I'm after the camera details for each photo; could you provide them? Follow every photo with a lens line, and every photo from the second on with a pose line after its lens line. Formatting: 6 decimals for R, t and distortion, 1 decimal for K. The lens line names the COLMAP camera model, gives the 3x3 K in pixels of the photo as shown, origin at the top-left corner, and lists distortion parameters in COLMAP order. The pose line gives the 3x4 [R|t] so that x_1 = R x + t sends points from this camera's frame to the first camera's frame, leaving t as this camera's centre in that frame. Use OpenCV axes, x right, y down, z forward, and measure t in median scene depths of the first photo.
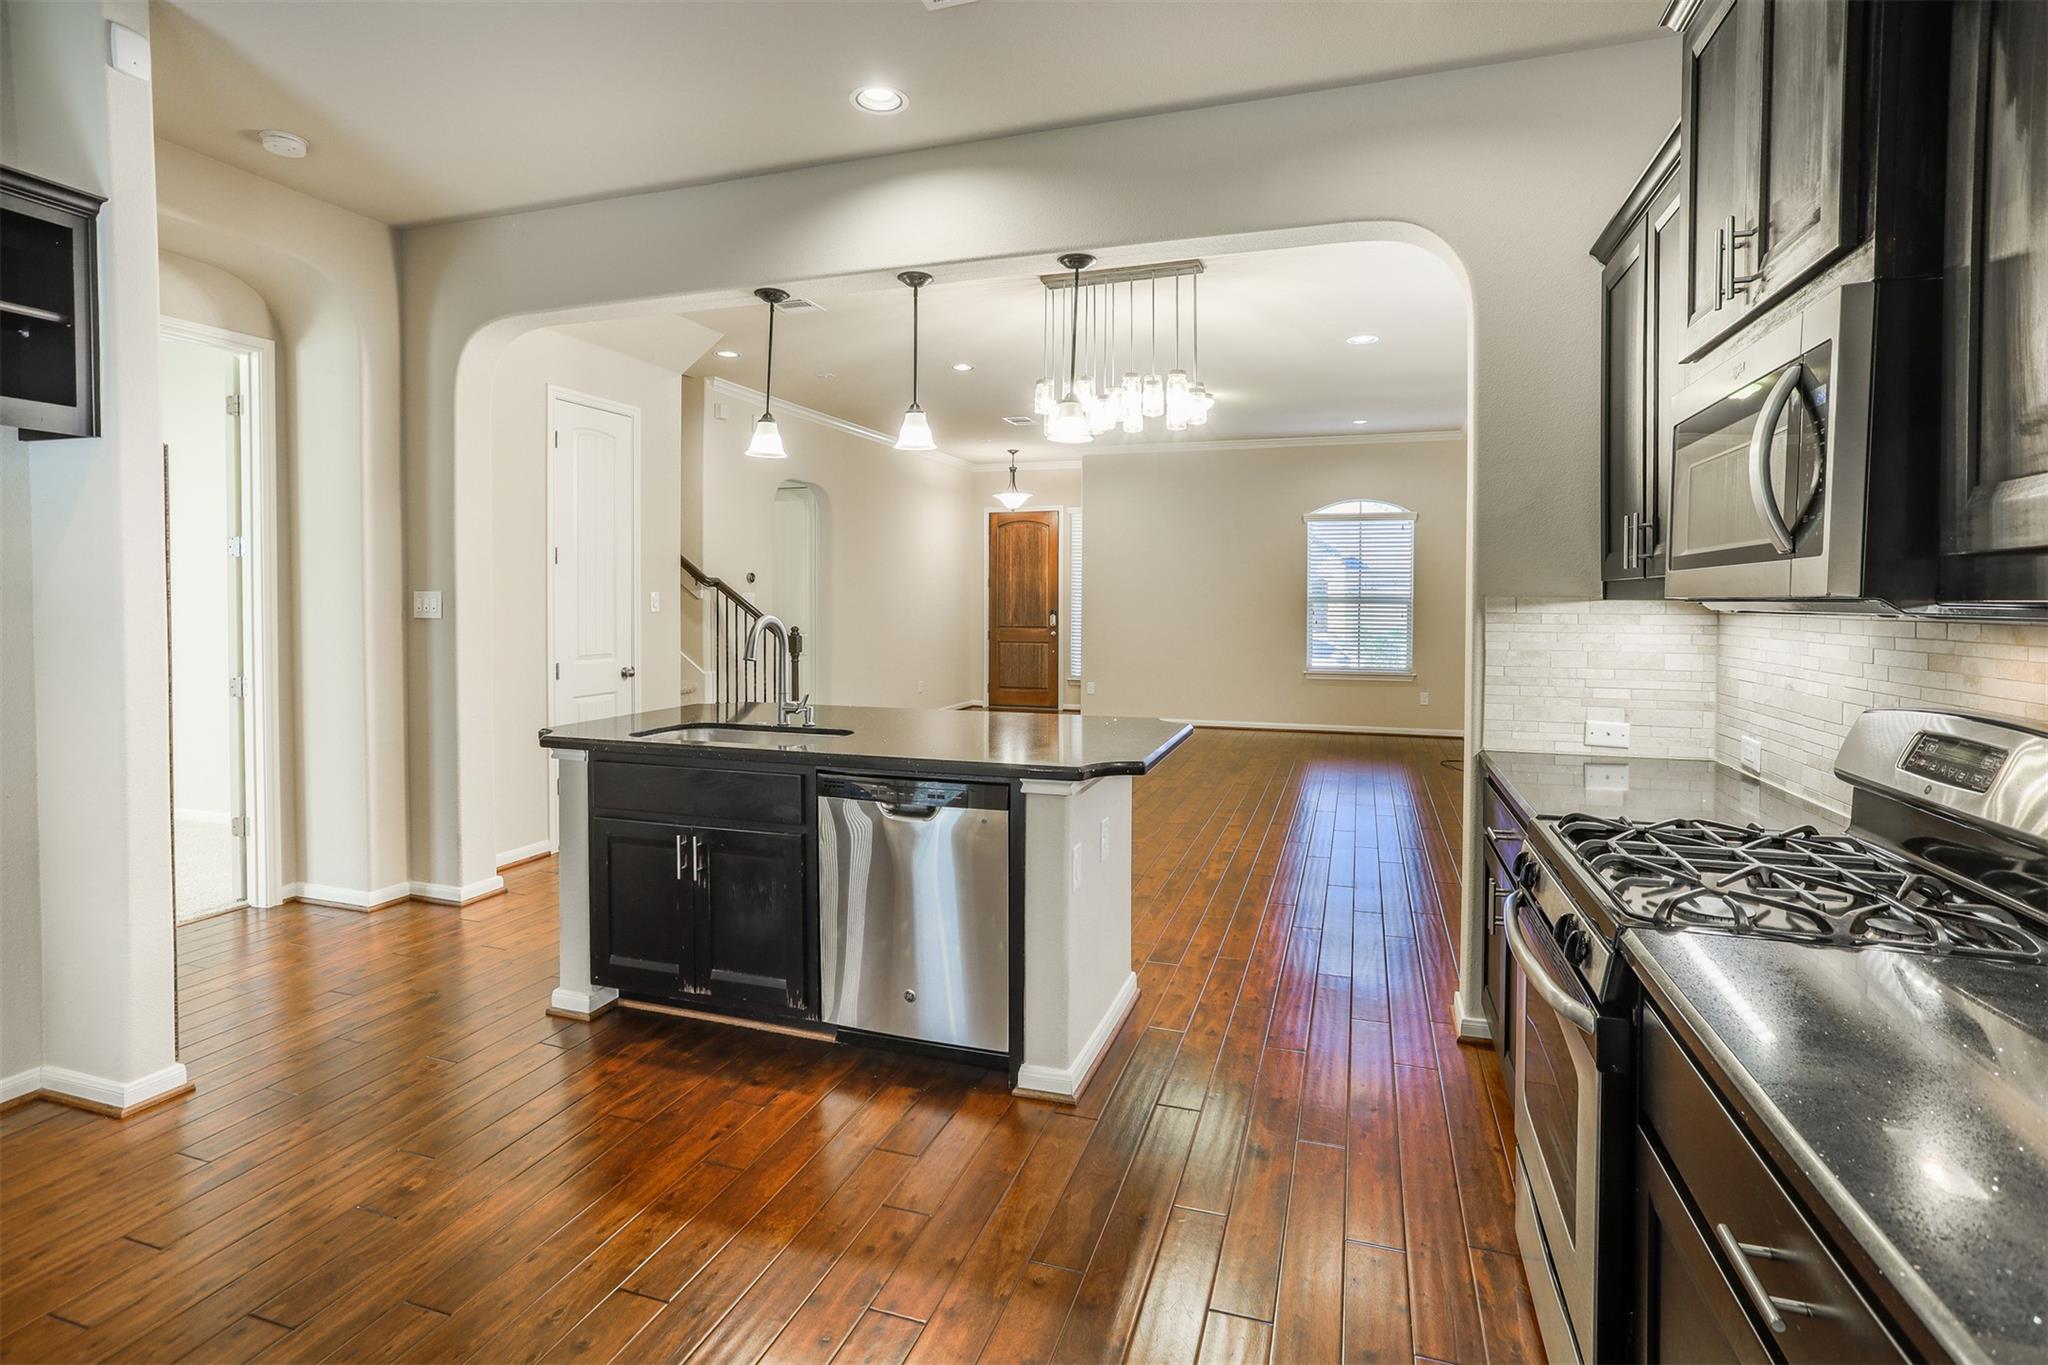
lens RADIAL K [[1032.1, 0, 1016.7], [0, 1032.1, 629.0], [0, 0, 1]] dist [-0.015579, 0.015522]
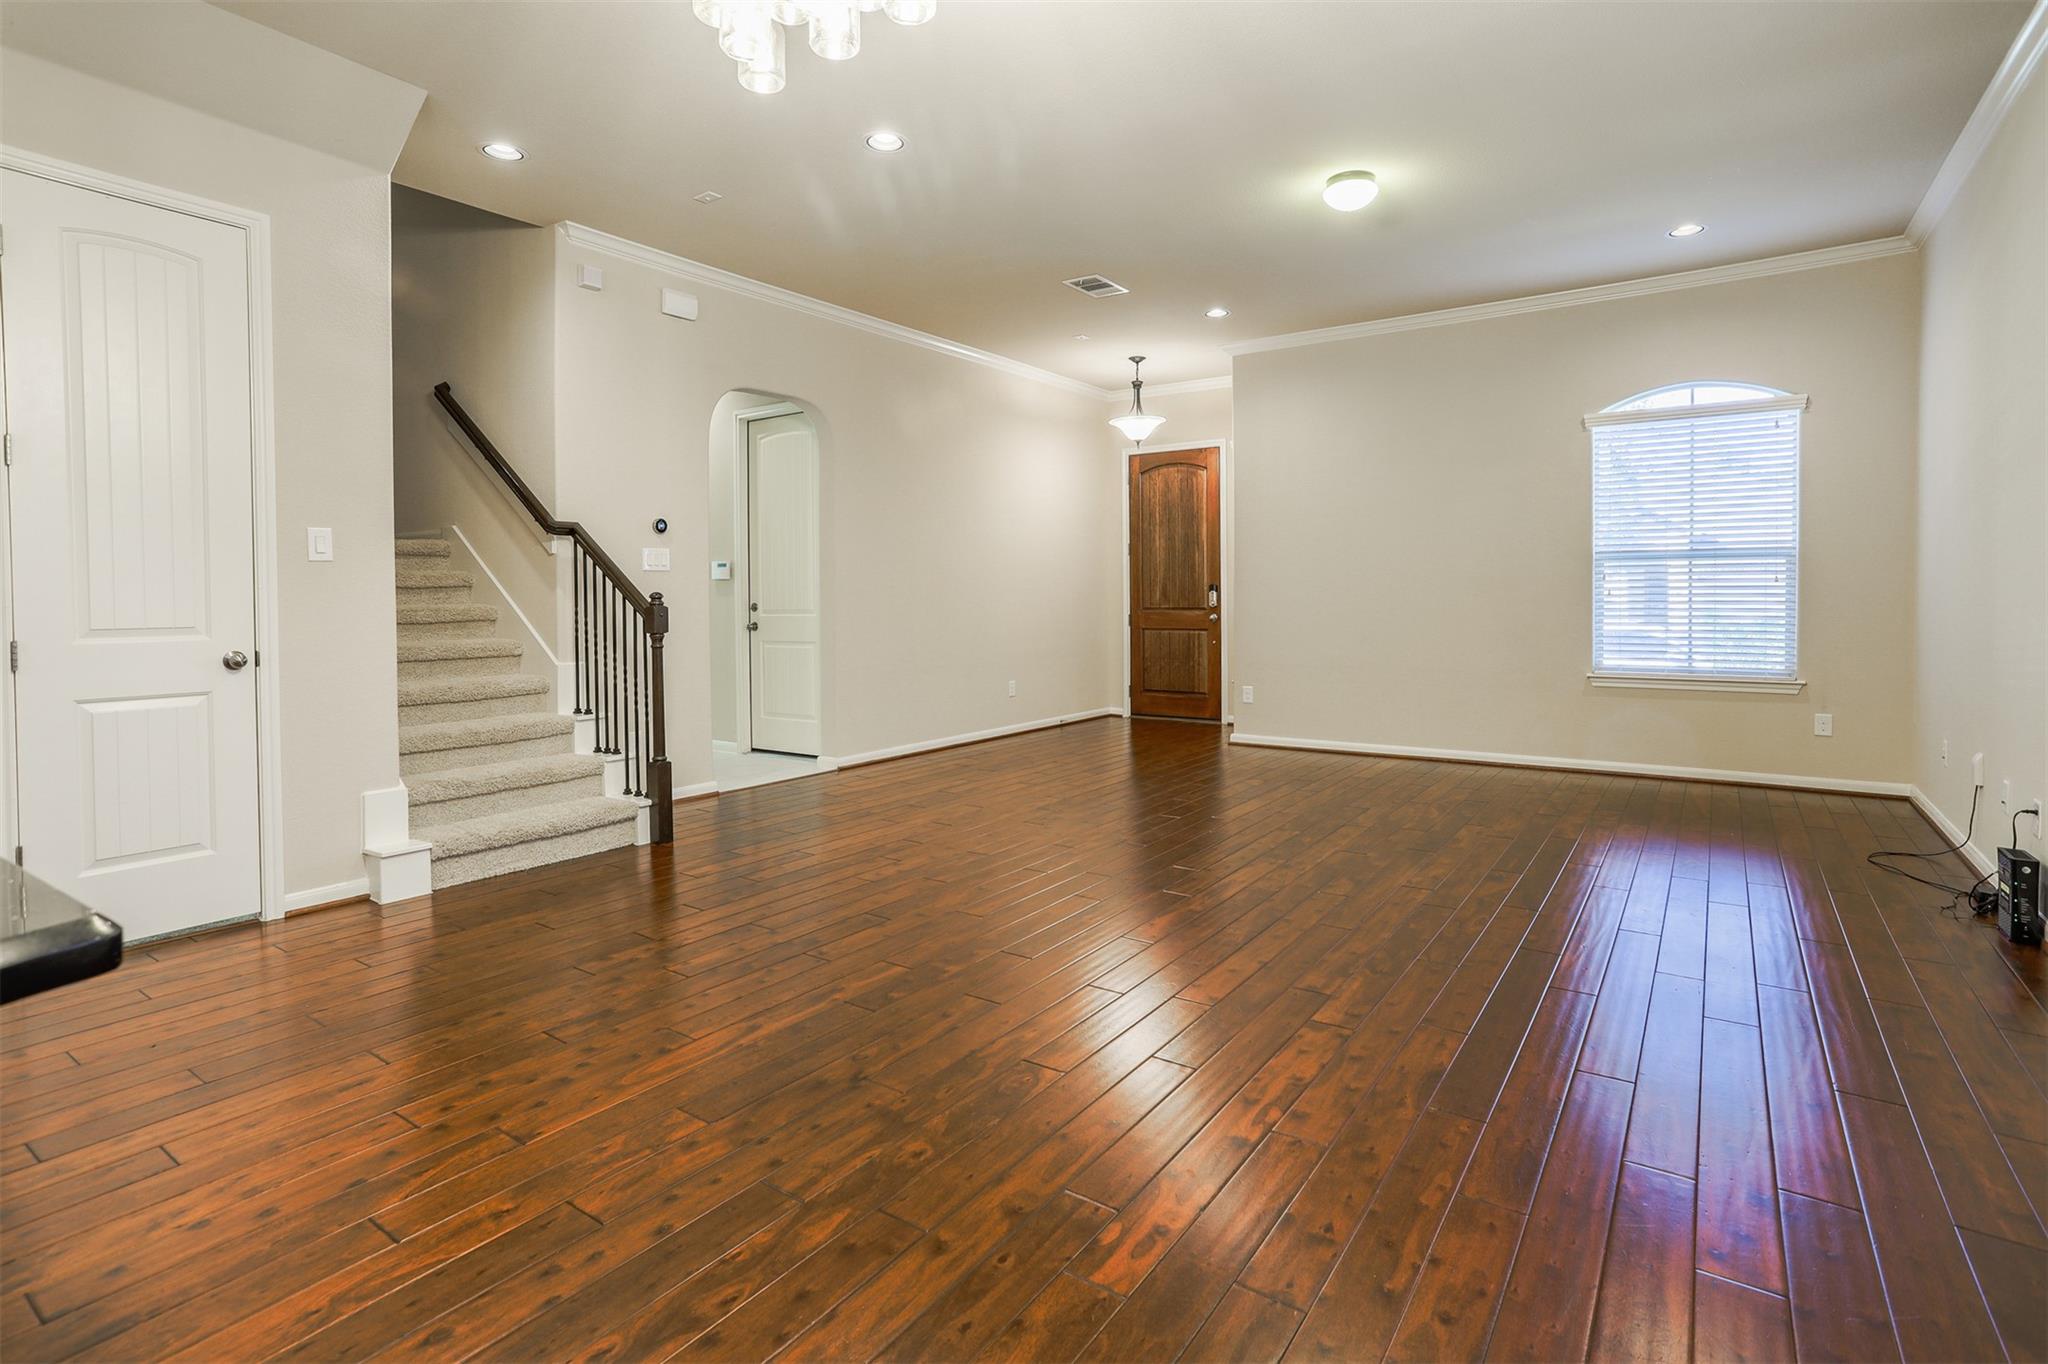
lens RADIAL K [[1032.1, 0, 1016.1], [0, 1032.1, 627.4], [0, 0, 1]] dist [-0.015579, 0.015522]
pose [[0.959823, -0.000933, -0.280605, 0.114019], [0.000789, 0.999999, -0.000625, 0.012676], [0.280606, 0.000379, 0.959823, 0.294226]]
